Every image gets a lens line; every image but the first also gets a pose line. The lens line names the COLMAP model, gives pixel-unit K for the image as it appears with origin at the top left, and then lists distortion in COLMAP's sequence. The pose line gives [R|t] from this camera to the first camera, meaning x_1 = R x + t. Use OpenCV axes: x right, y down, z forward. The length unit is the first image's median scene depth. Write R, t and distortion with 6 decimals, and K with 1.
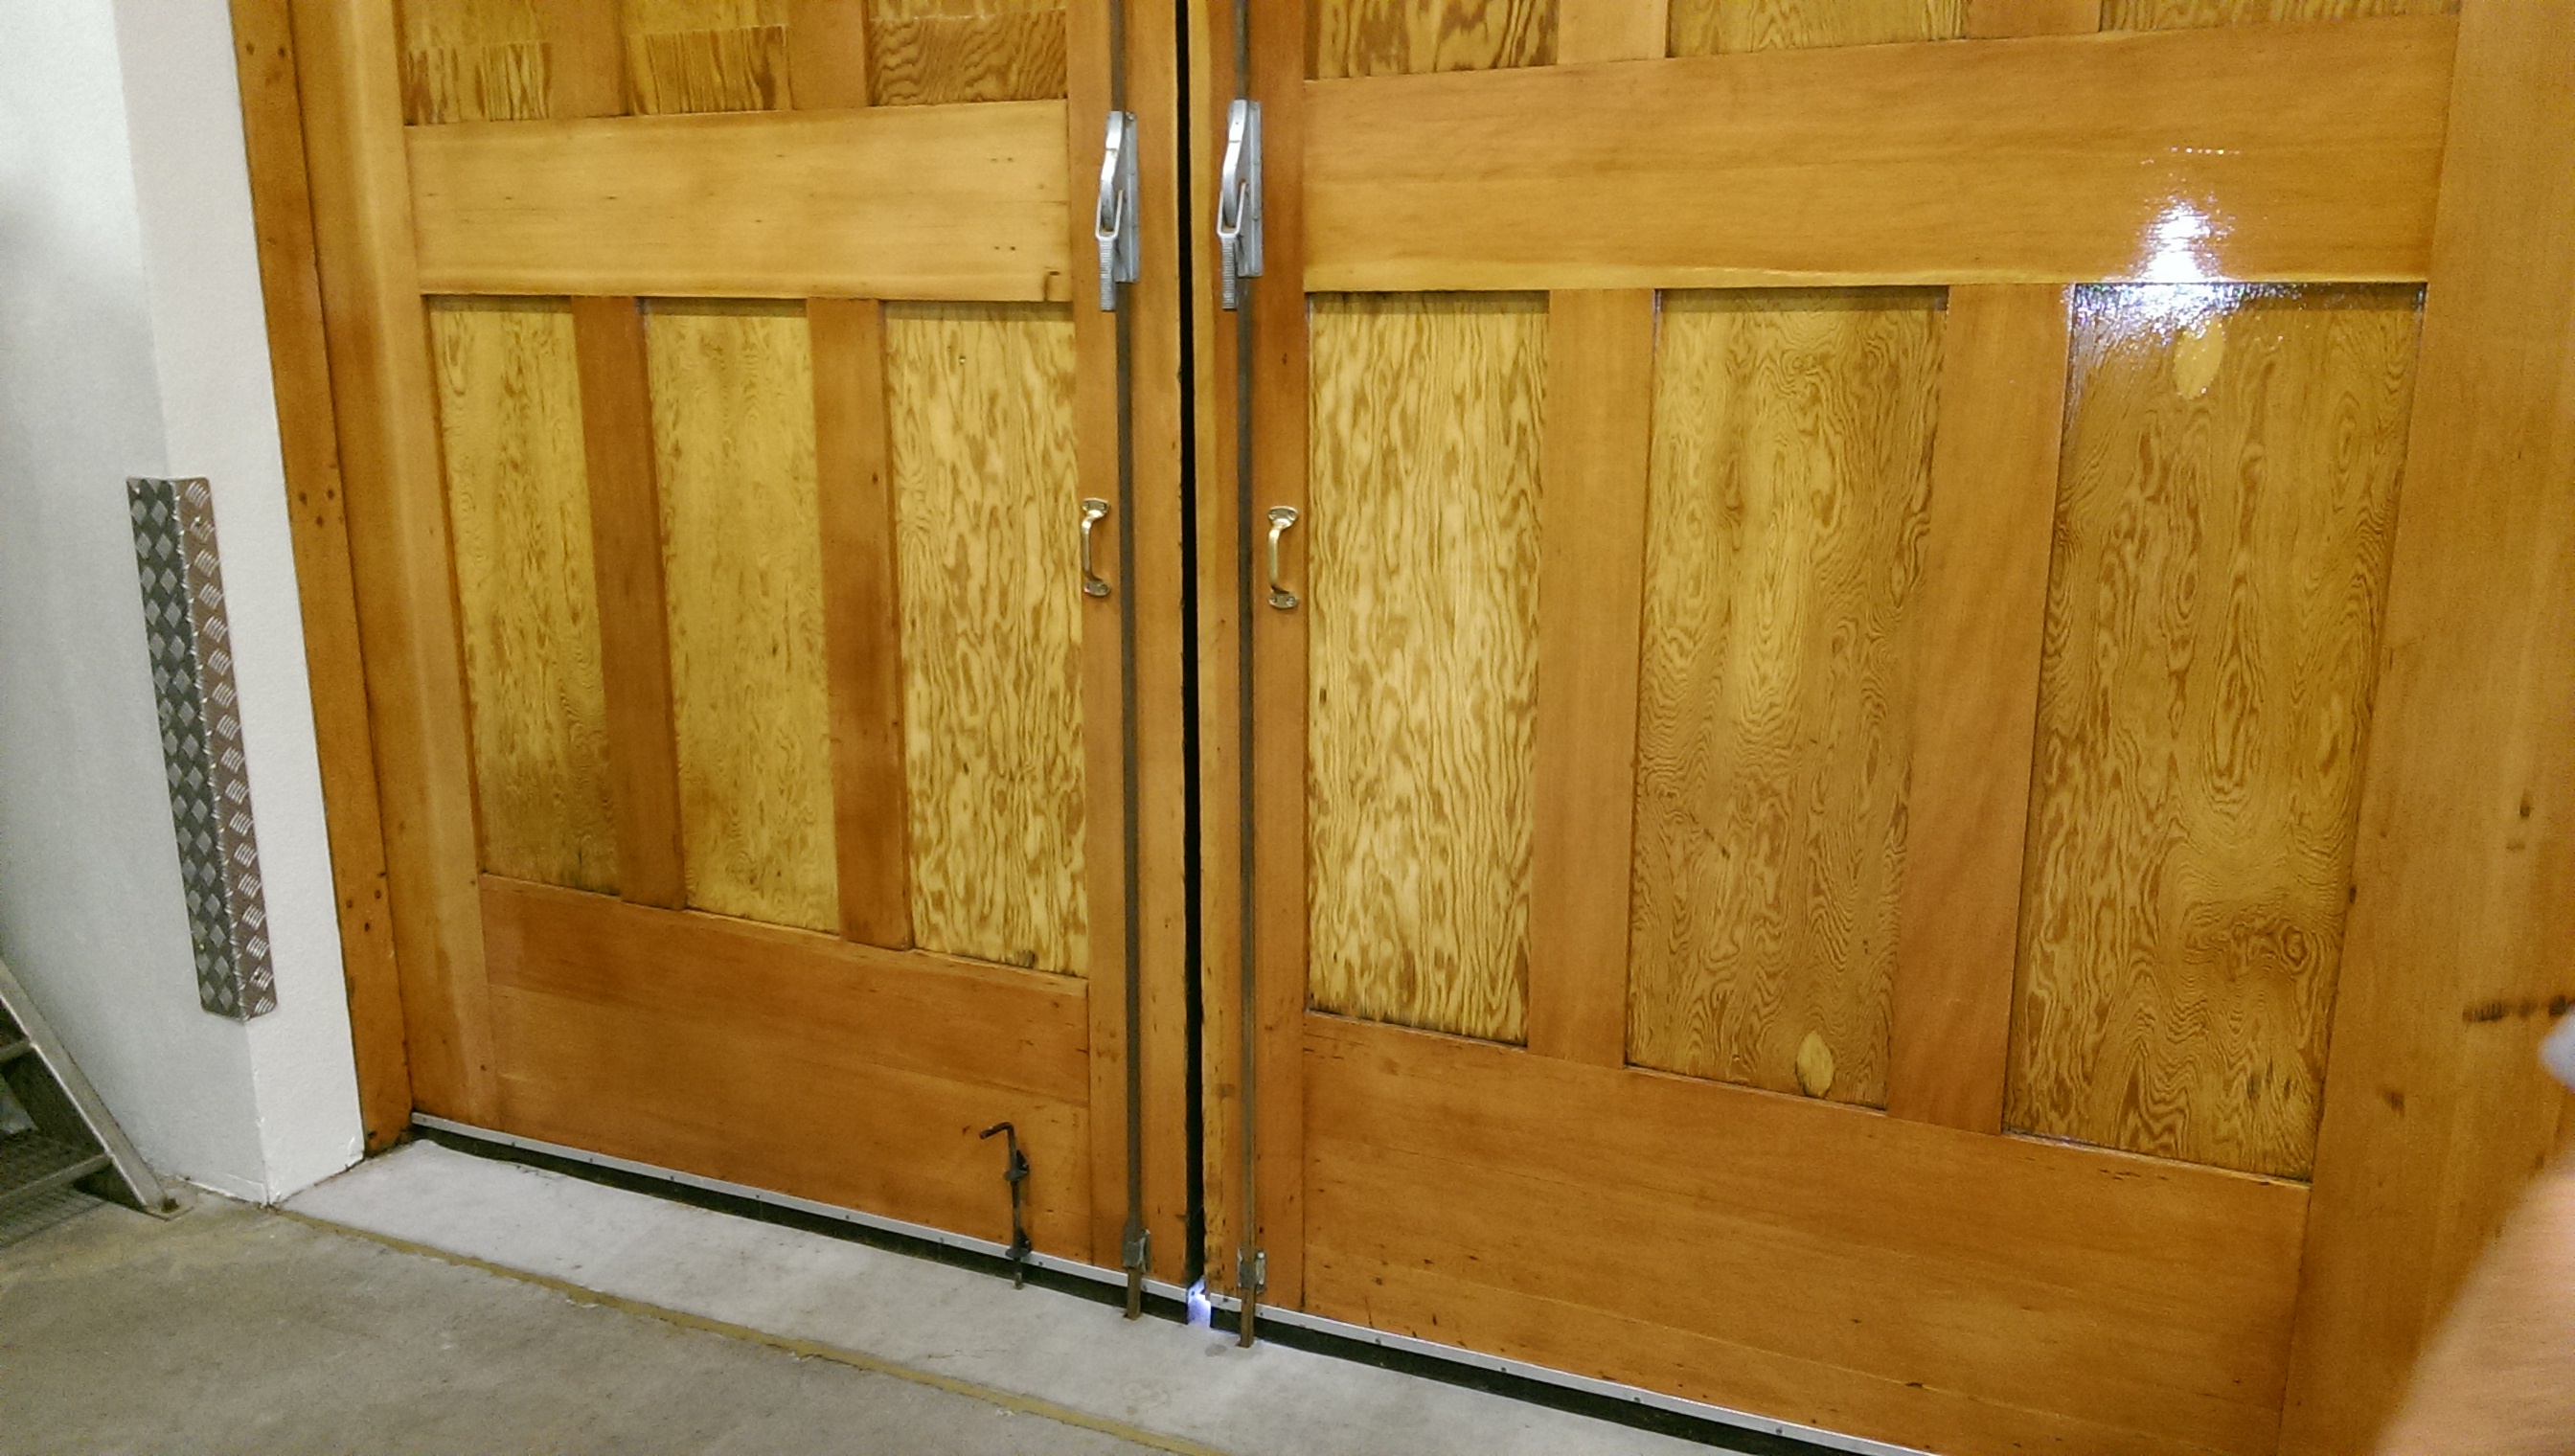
lens RADIAL K [[2089.0, 0, 1287.7], [0, 2089.0, 716.3], [0, 0, 1]] dist [0.076058, -0.032805]
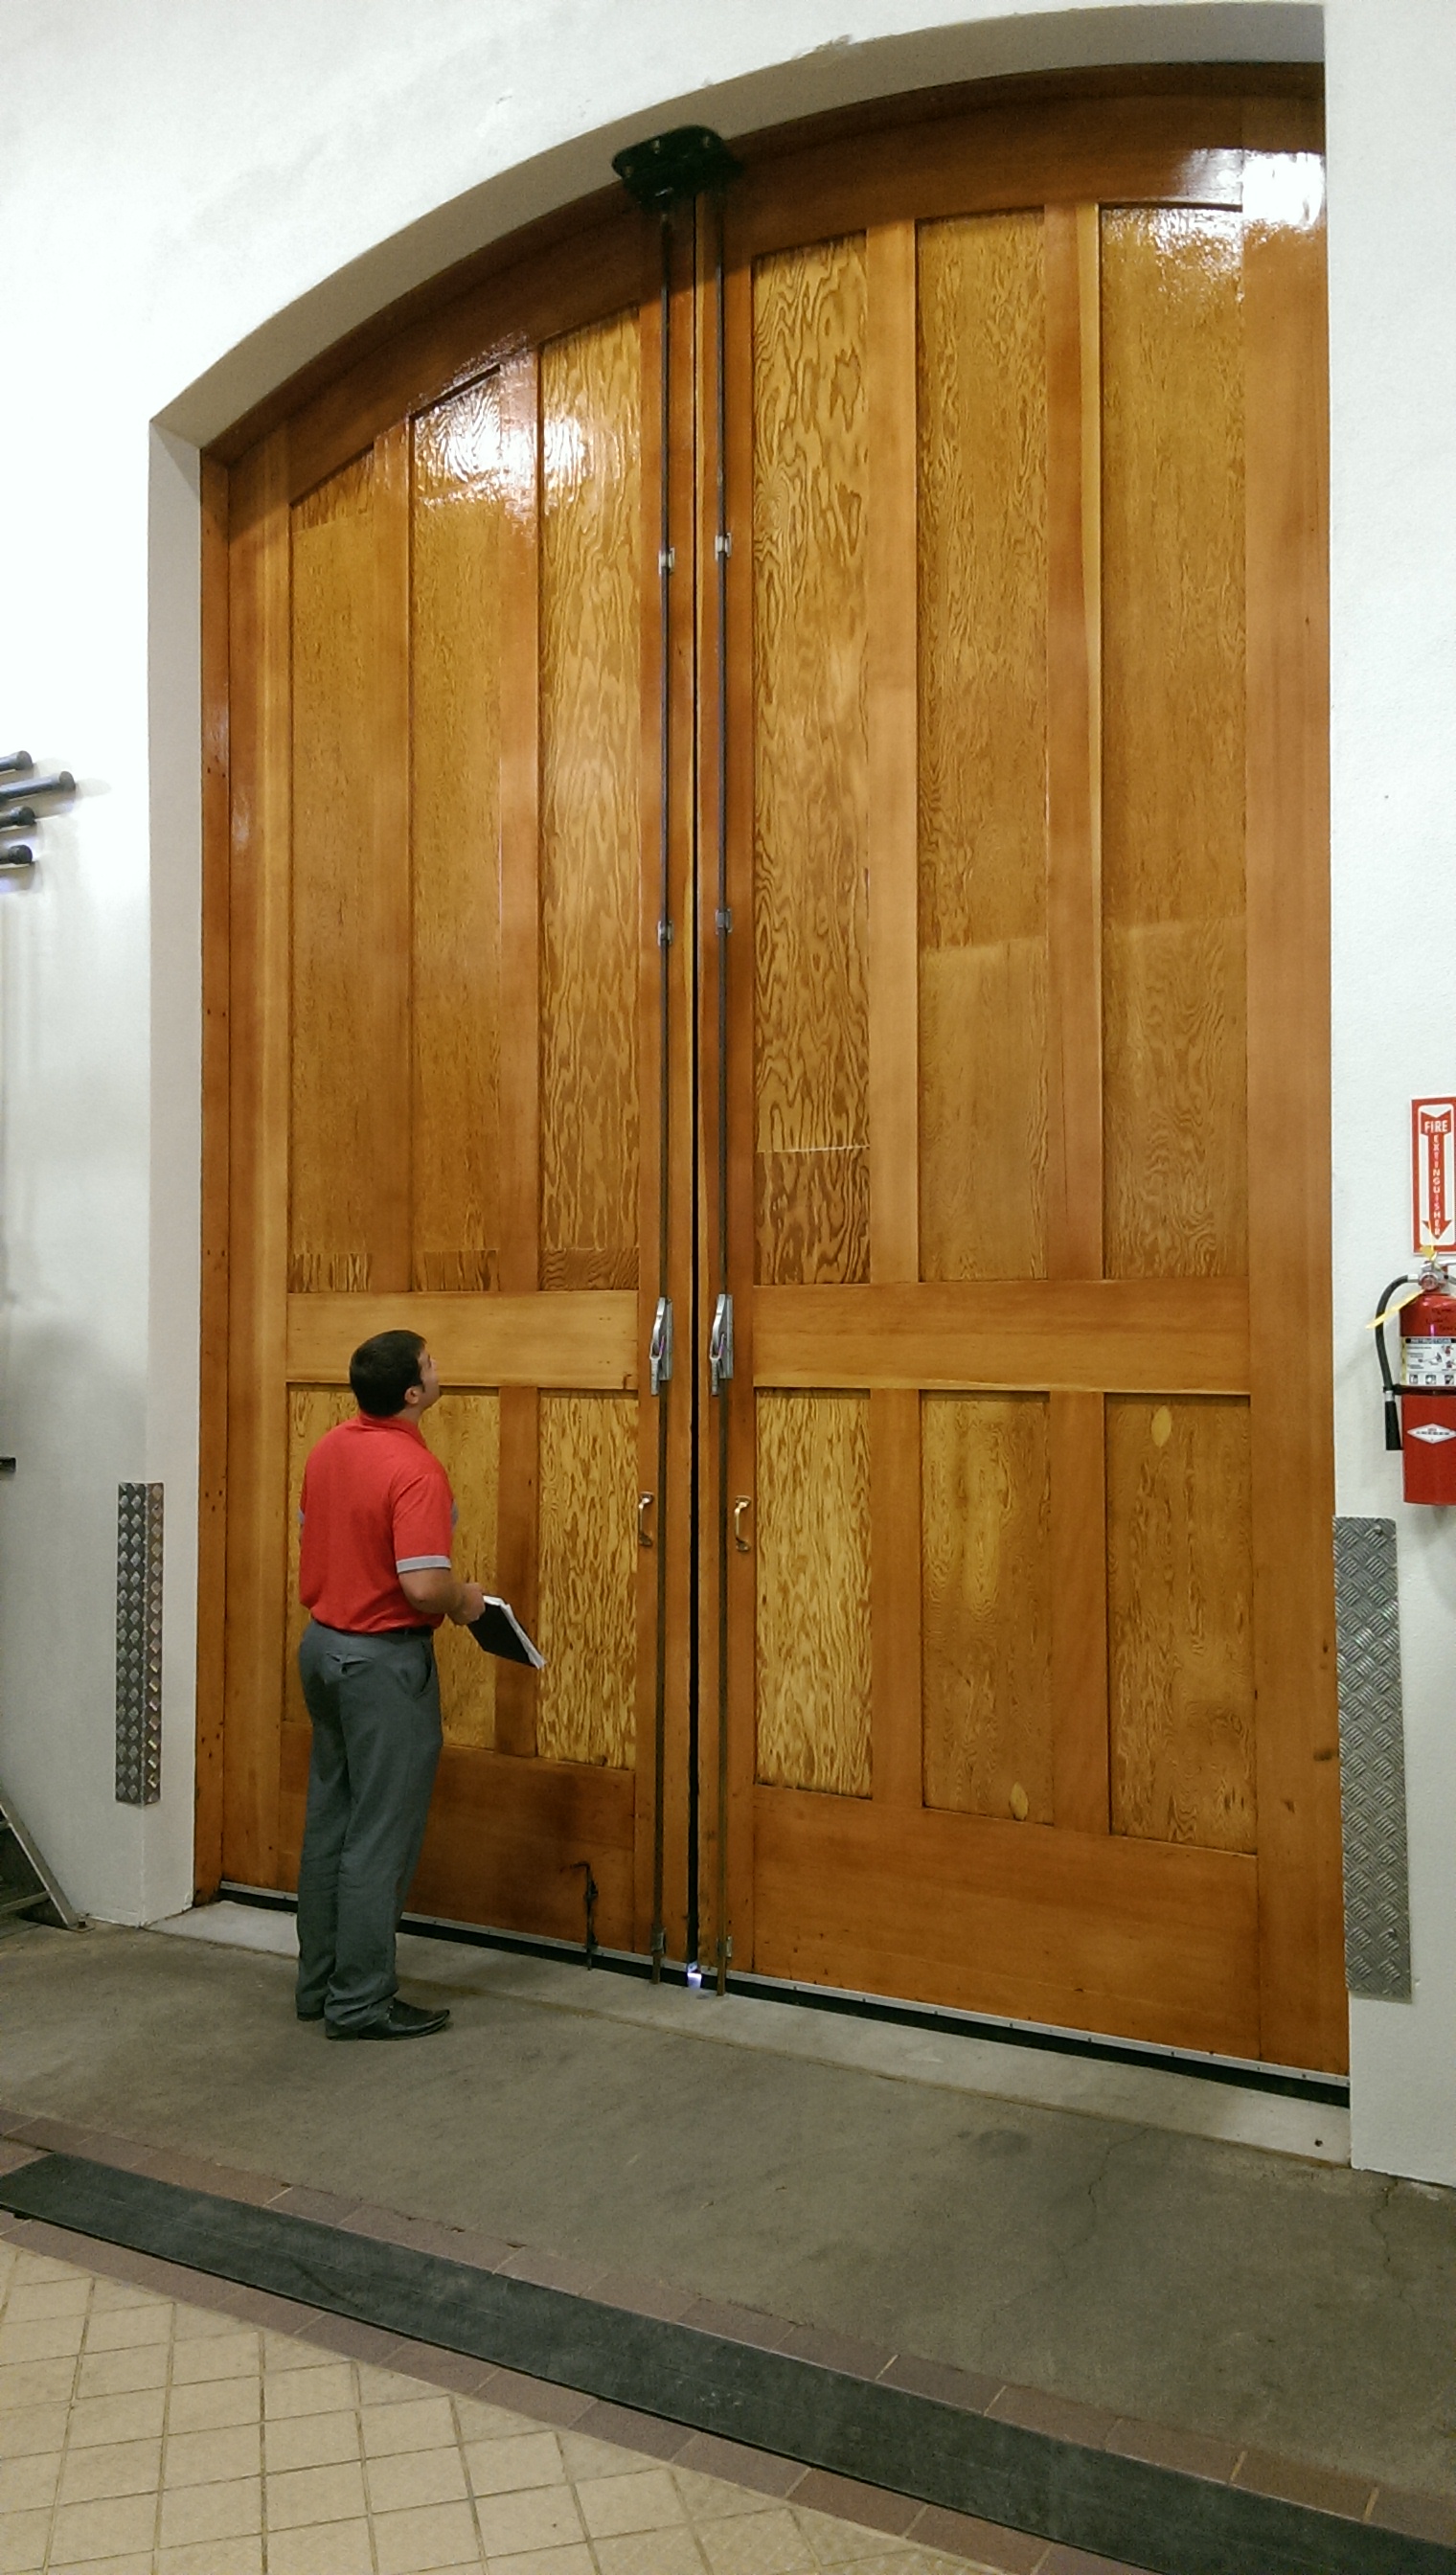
lens RADIAL K [[2089.0, 0, 729.3], [0, 2089.0, 1269.4], [0, 0, 1]] dist [0.076058, -0.032805]
pose [[0.996828, 0.006705, -0.079302, 0.129286], [-0.025468, 0.970920, -0.238046, 0.145926], [0.075400, 0.239311, 0.968011, -0.857335]]
